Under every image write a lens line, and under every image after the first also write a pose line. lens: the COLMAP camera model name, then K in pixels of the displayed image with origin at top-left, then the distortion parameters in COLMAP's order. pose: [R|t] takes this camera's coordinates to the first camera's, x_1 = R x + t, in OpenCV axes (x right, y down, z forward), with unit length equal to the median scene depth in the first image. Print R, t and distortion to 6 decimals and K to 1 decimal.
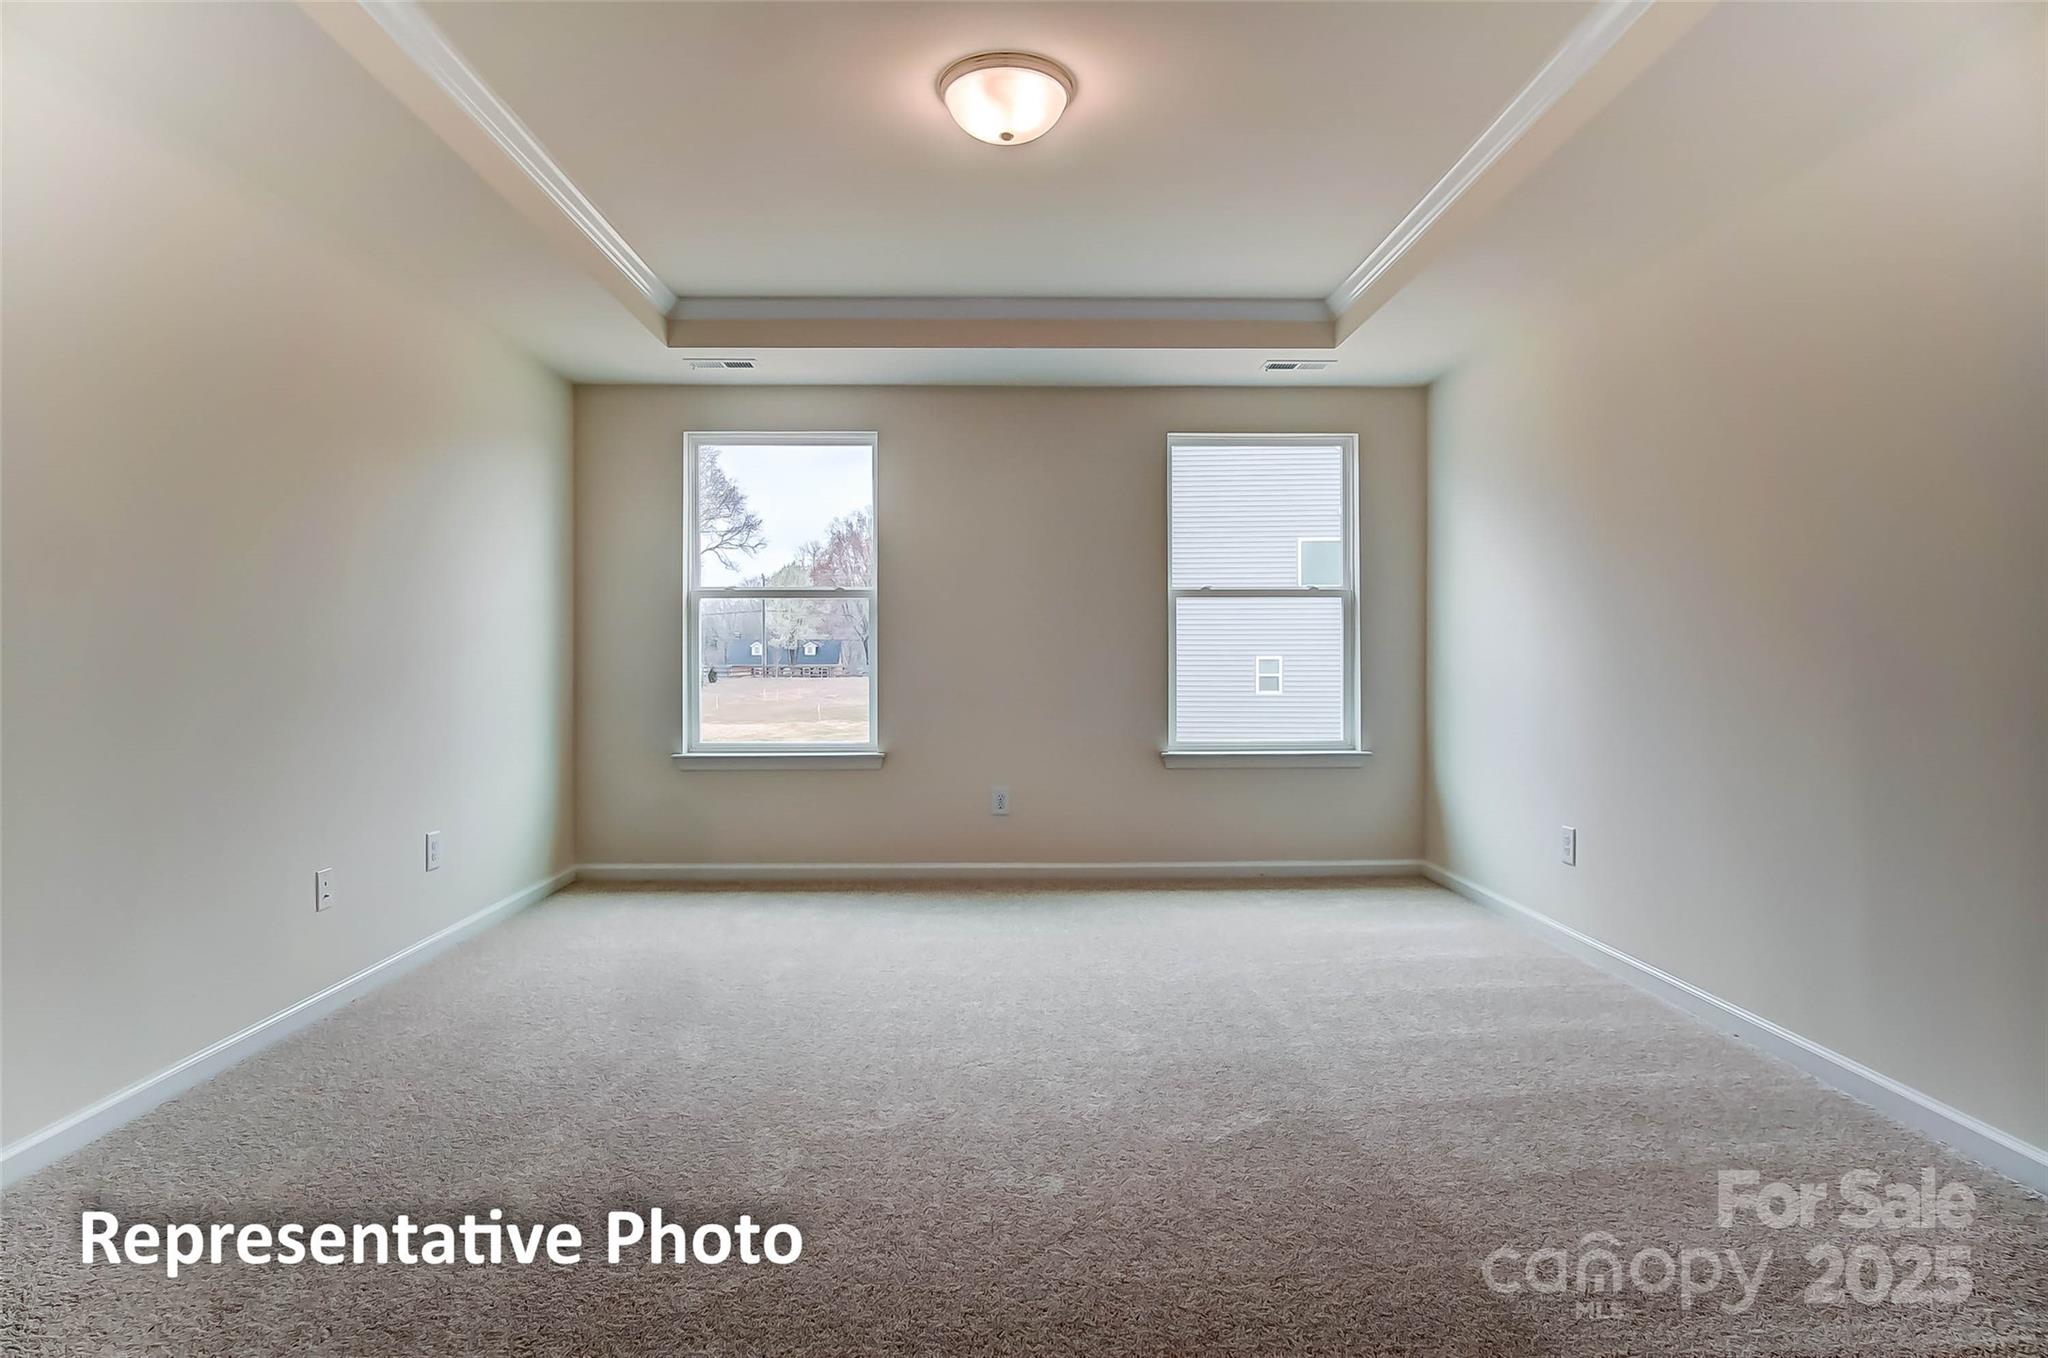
lens RADIAL K [[1108.4, 0, 1030.5], [0, 1108.4, 670.8], [0, 0, 1]] dist [-0.034321, 0.008353]
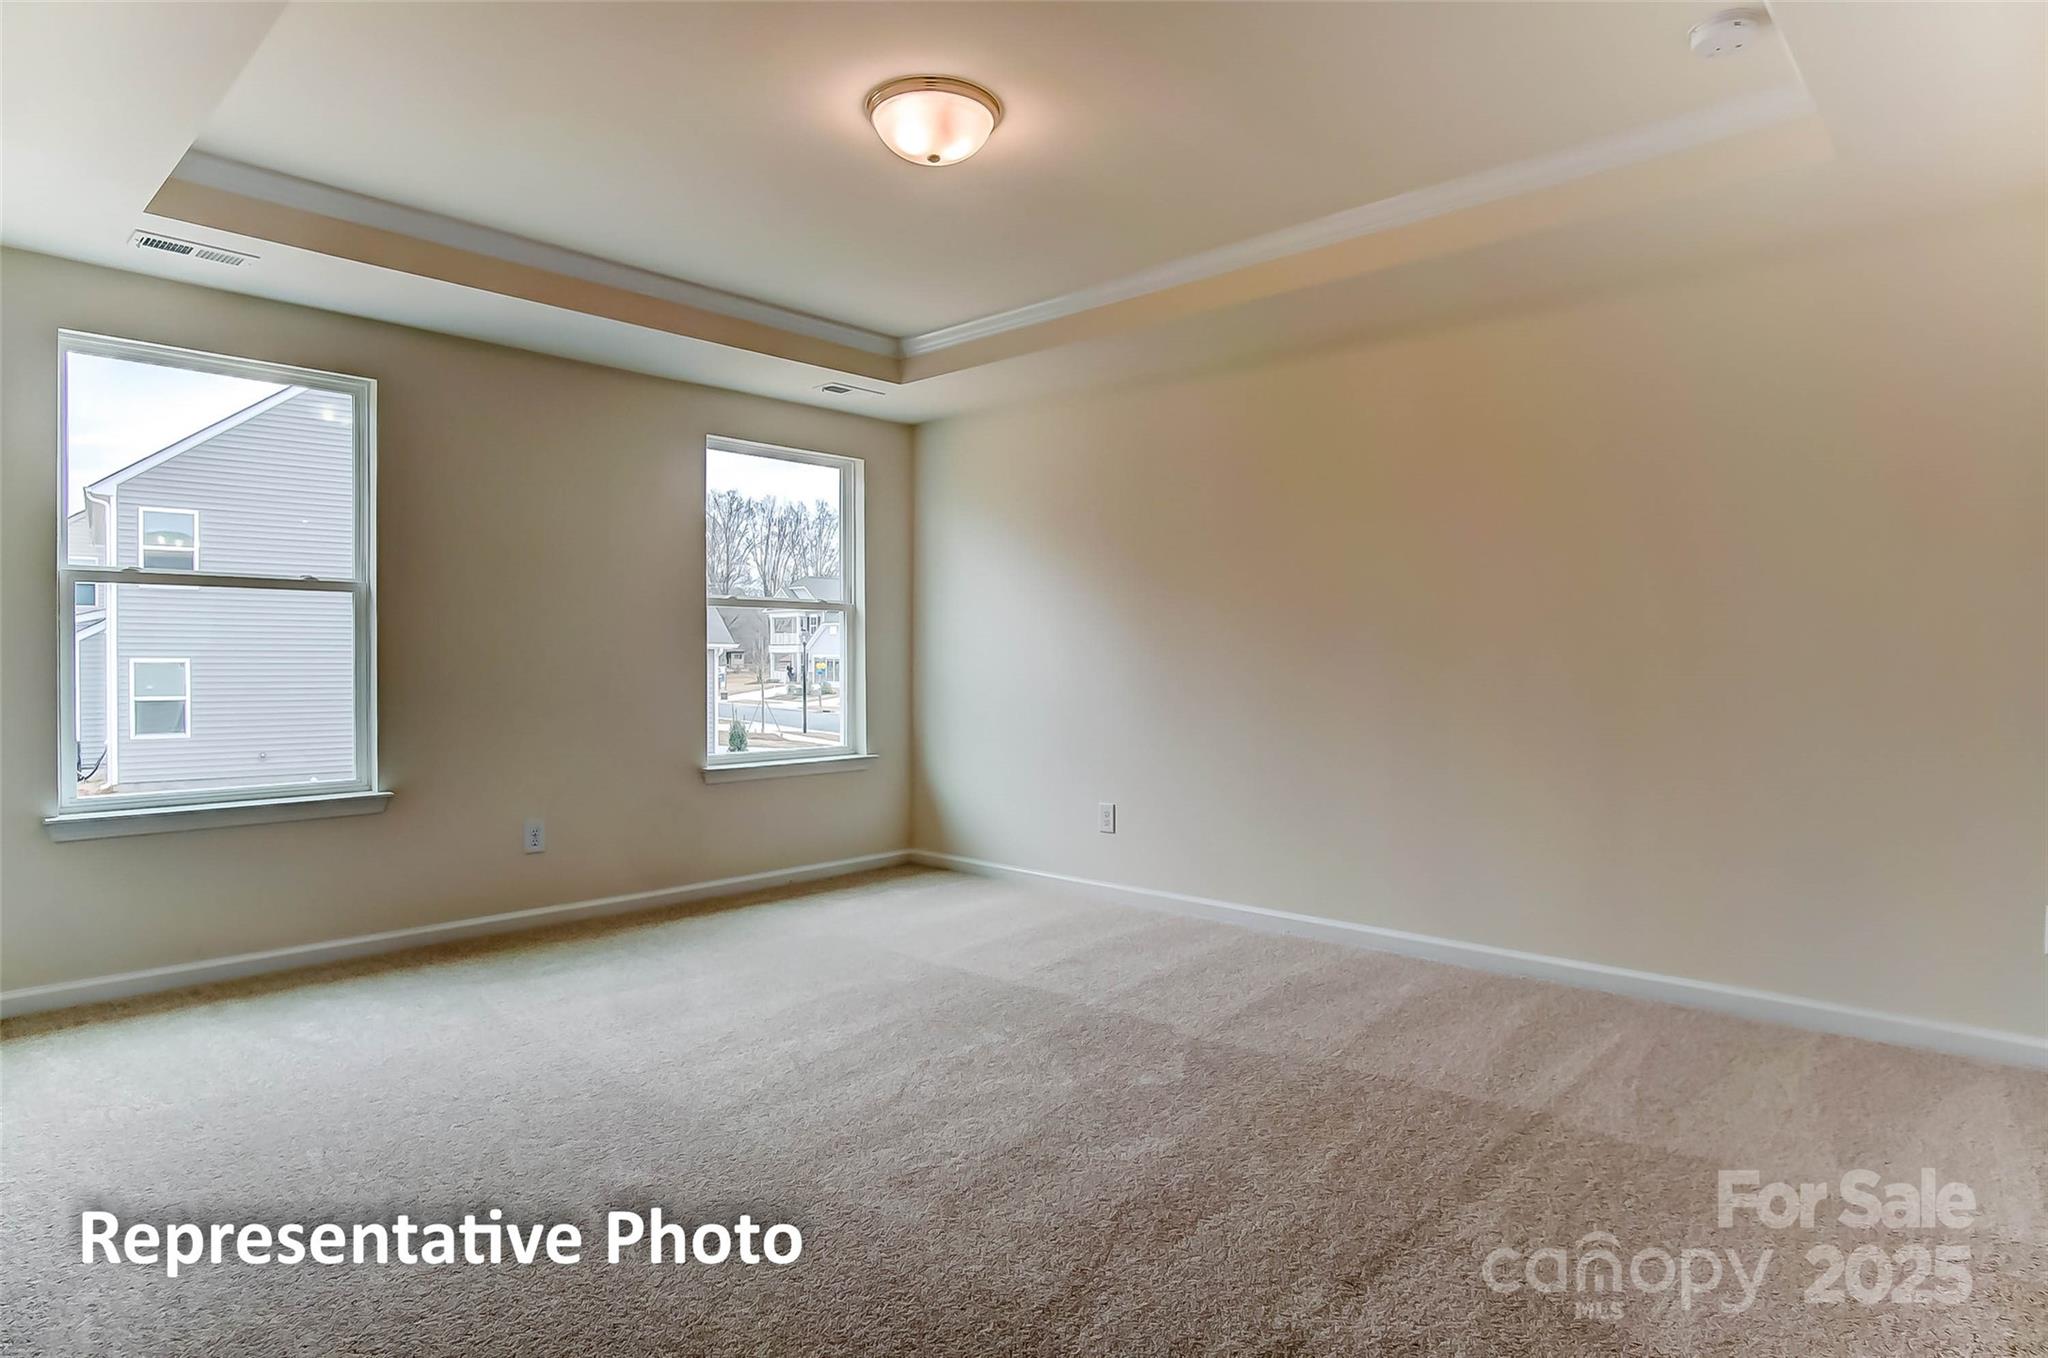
lens RADIAL K [[1134.7, 0, 1021.4], [0, 1134.7, 662.6], [0, 0, 1]] dist [-0.003856, 0.000258]
pose [[0.701706, 0.000538, 0.712466, -0.425540], [0.006421, 0.999954, -0.007080, -0.009365], [-0.712438, 0.009543, 0.701671, 0.128949]]
